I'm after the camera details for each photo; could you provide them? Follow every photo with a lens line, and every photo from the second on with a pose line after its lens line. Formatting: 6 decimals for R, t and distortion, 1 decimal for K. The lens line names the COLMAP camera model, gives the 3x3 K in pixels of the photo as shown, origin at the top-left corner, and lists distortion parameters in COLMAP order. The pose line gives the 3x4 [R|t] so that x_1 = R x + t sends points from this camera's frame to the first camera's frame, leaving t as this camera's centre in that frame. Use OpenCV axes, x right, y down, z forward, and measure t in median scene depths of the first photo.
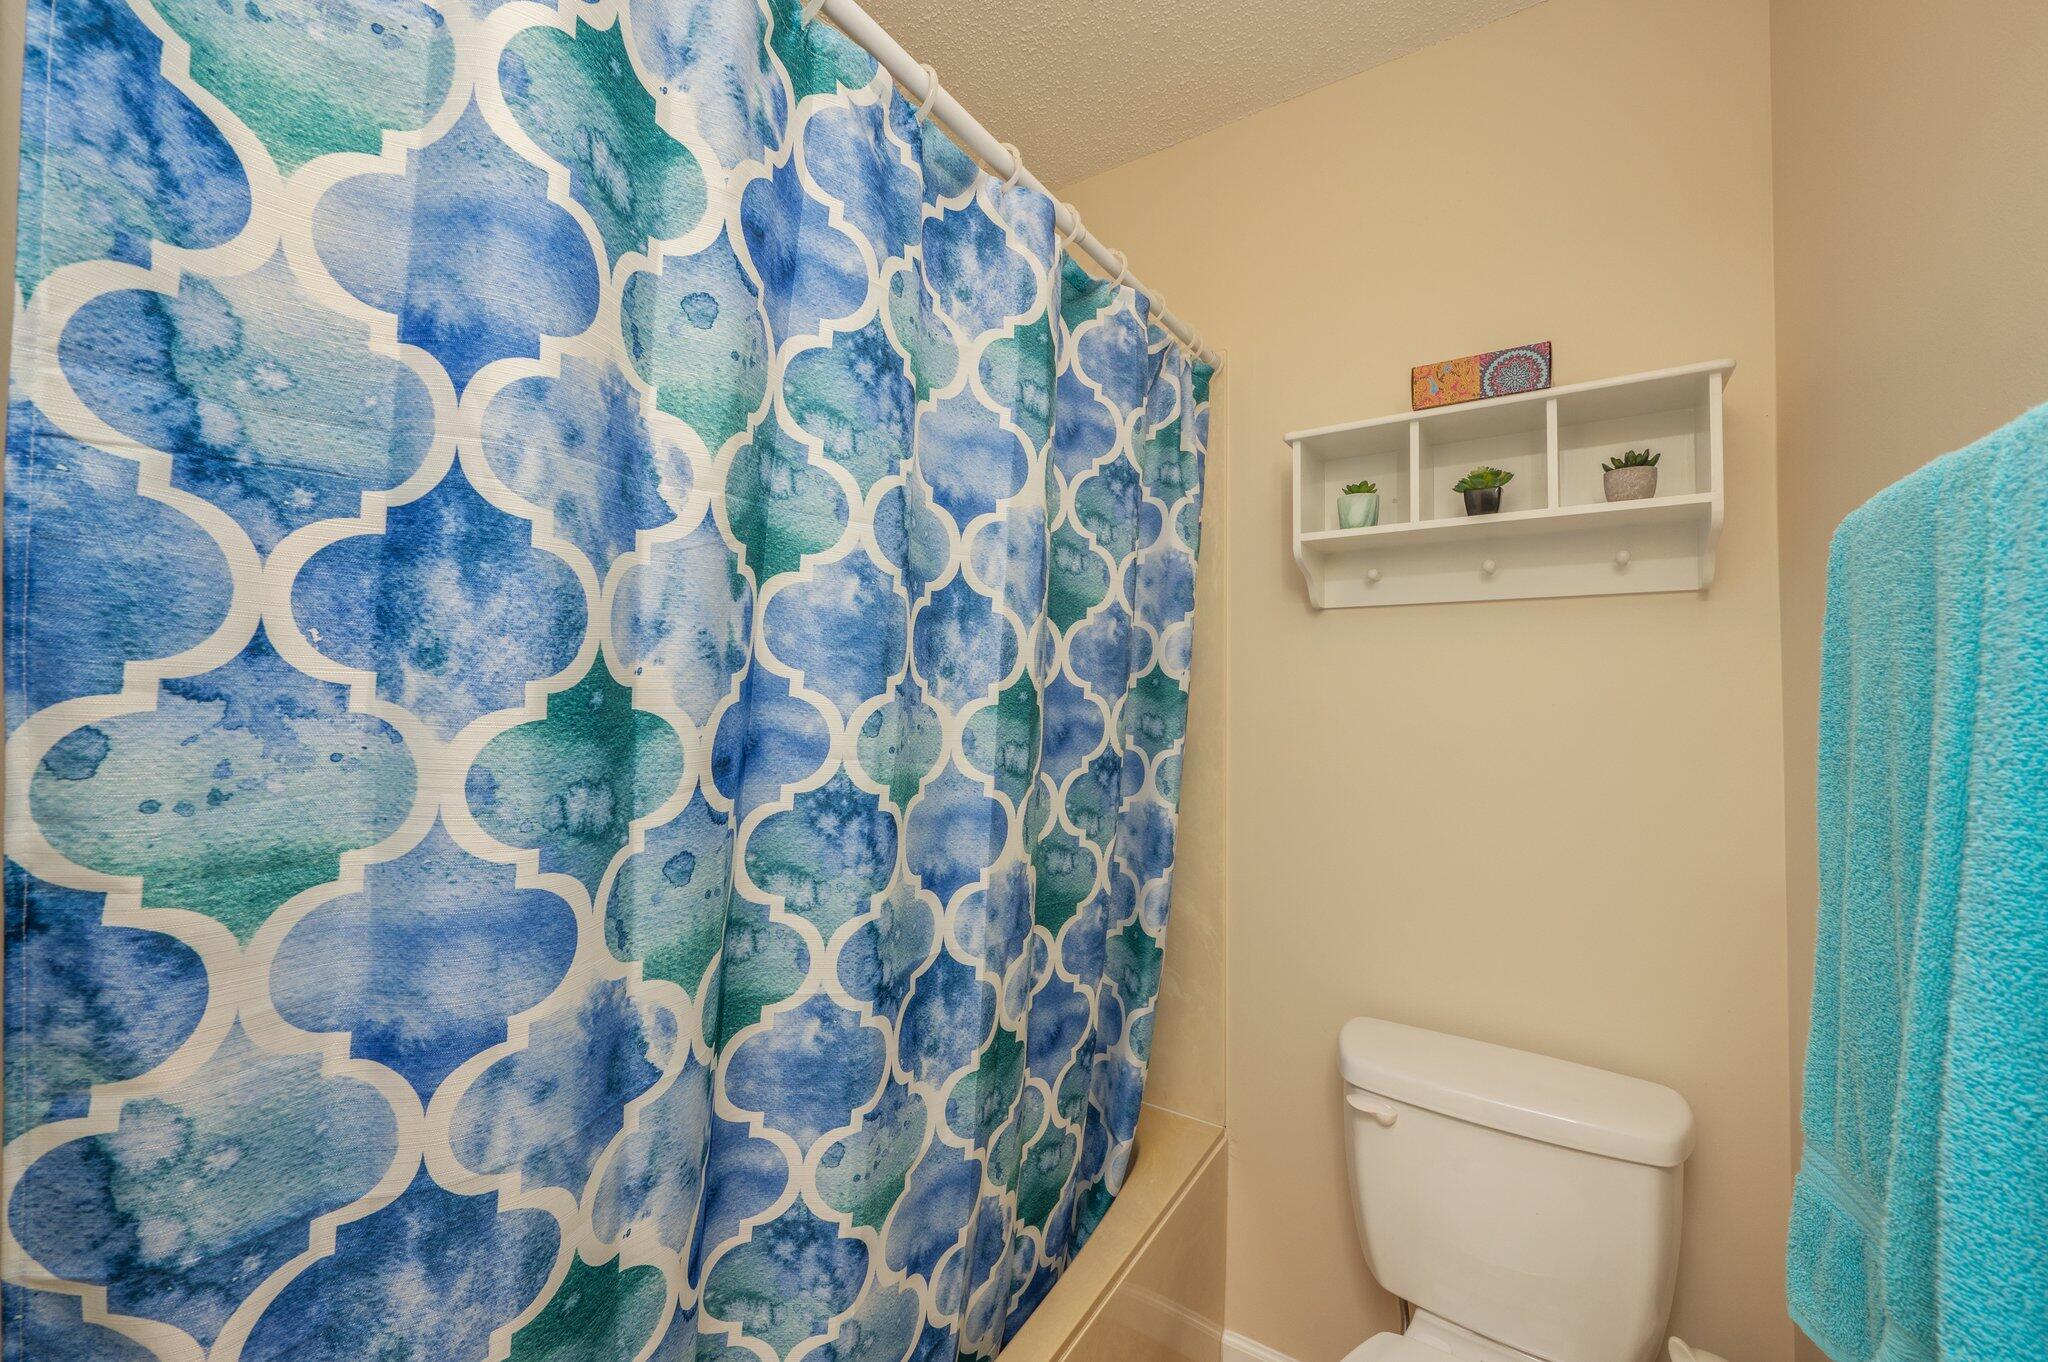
lens RADIAL K [[808.8, 0, 1029.9], [0, 808.8, 673.1], [0, 0, 1]] dist [-0.001804, 0.000525]
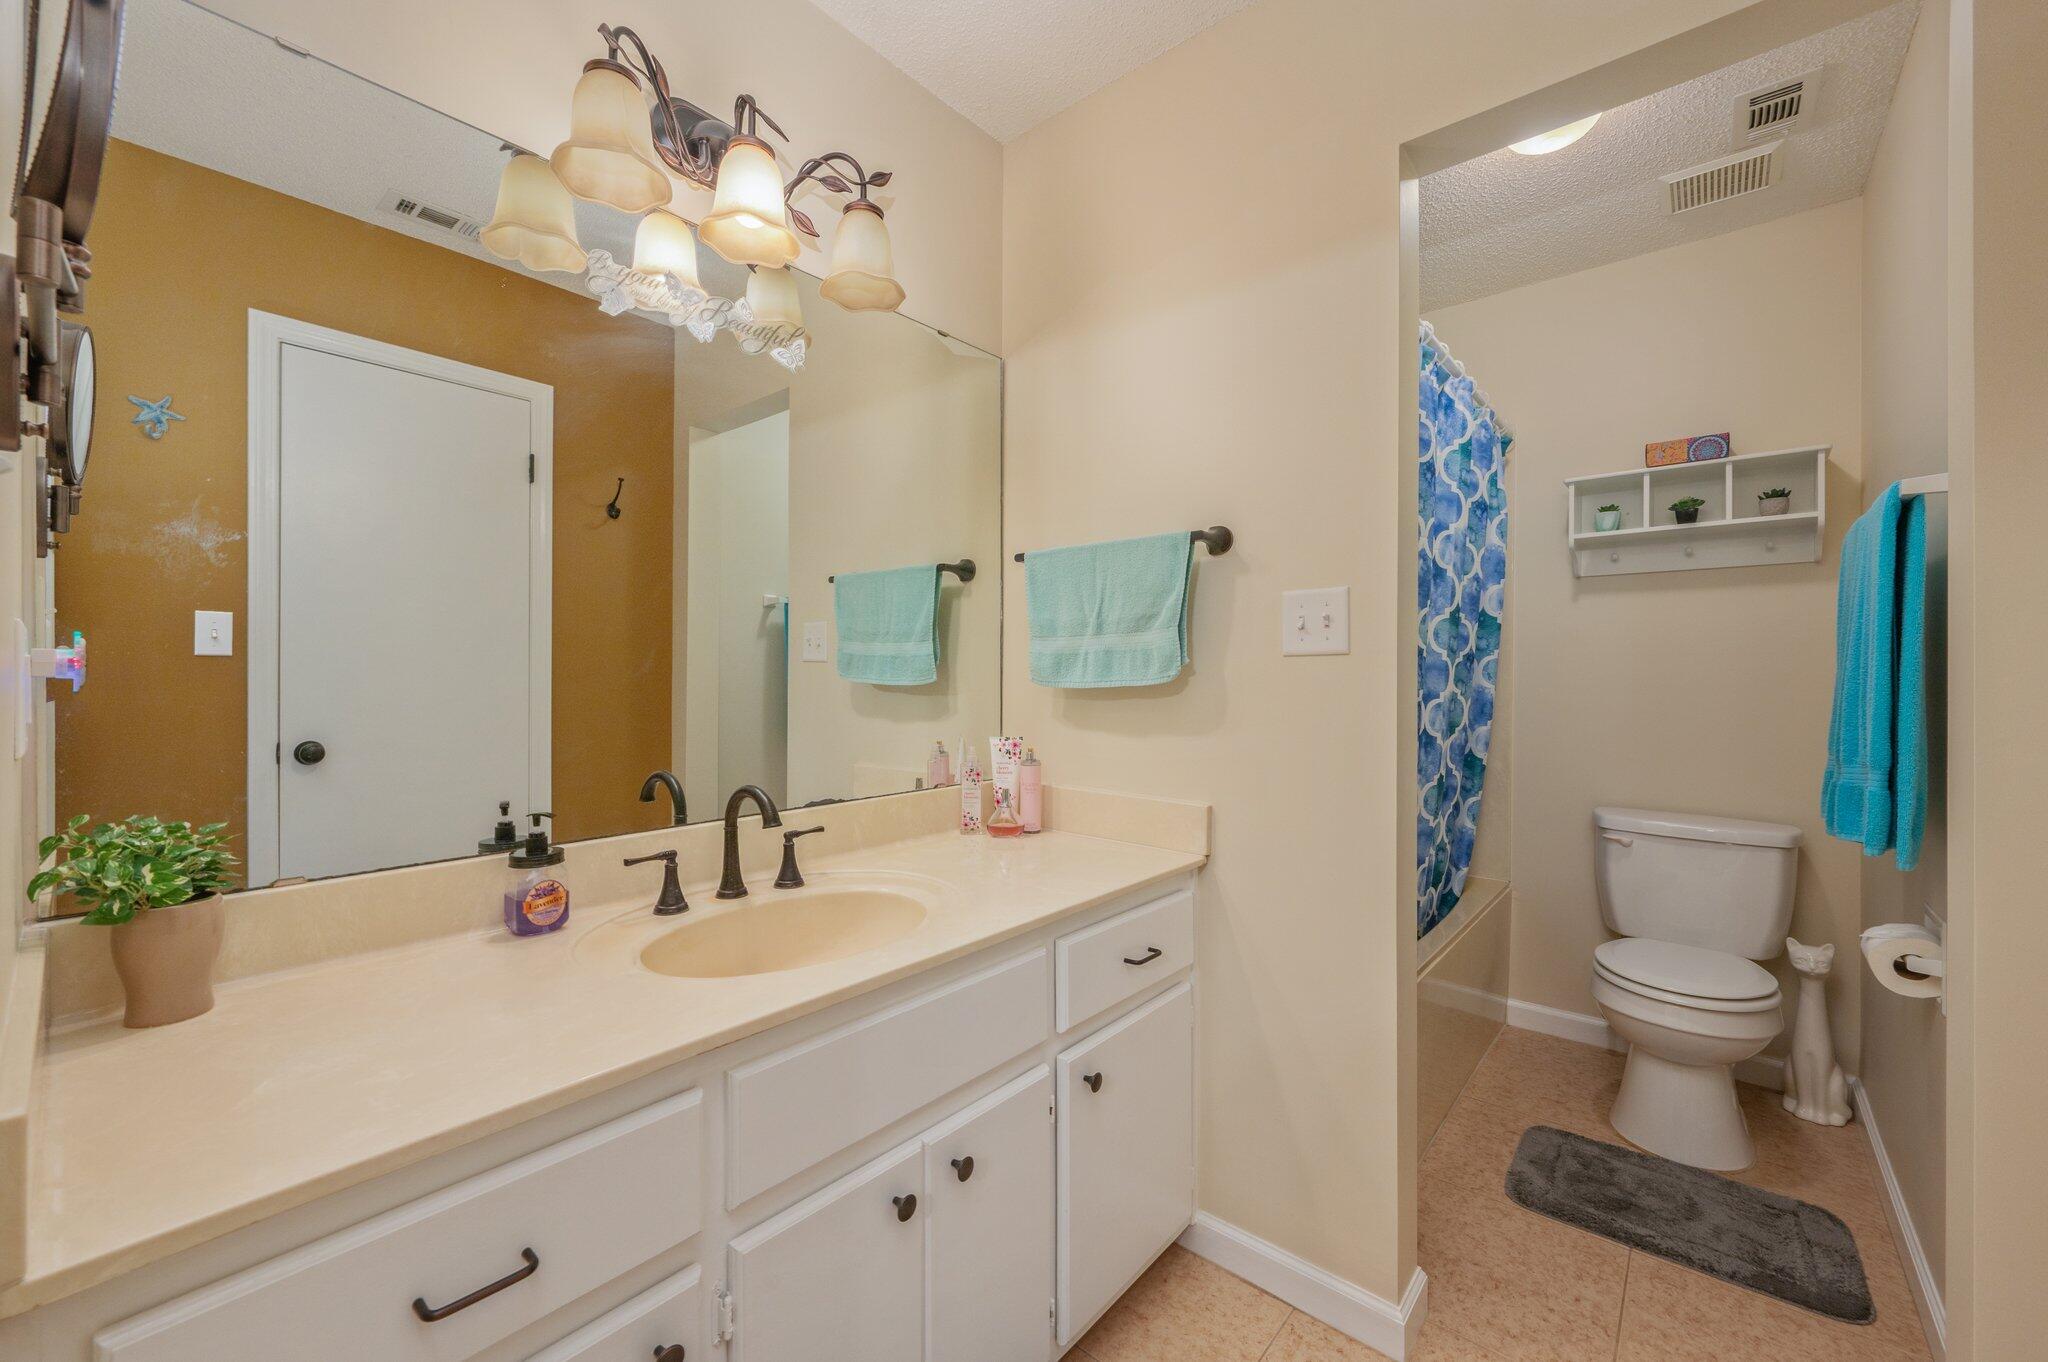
lens RADIAL K [[808.8, 0, 1017.1], [0, 808.8, 684.0], [0, 0, 1]] dist [-0.001804, 0.000525]
pose [[0.991177, 0.002392, -0.132524, -0.720081], [-0.000031, 0.999841, 0.017813, 0.142095], [0.132546, -0.017651, 0.991020, -1.053546]]
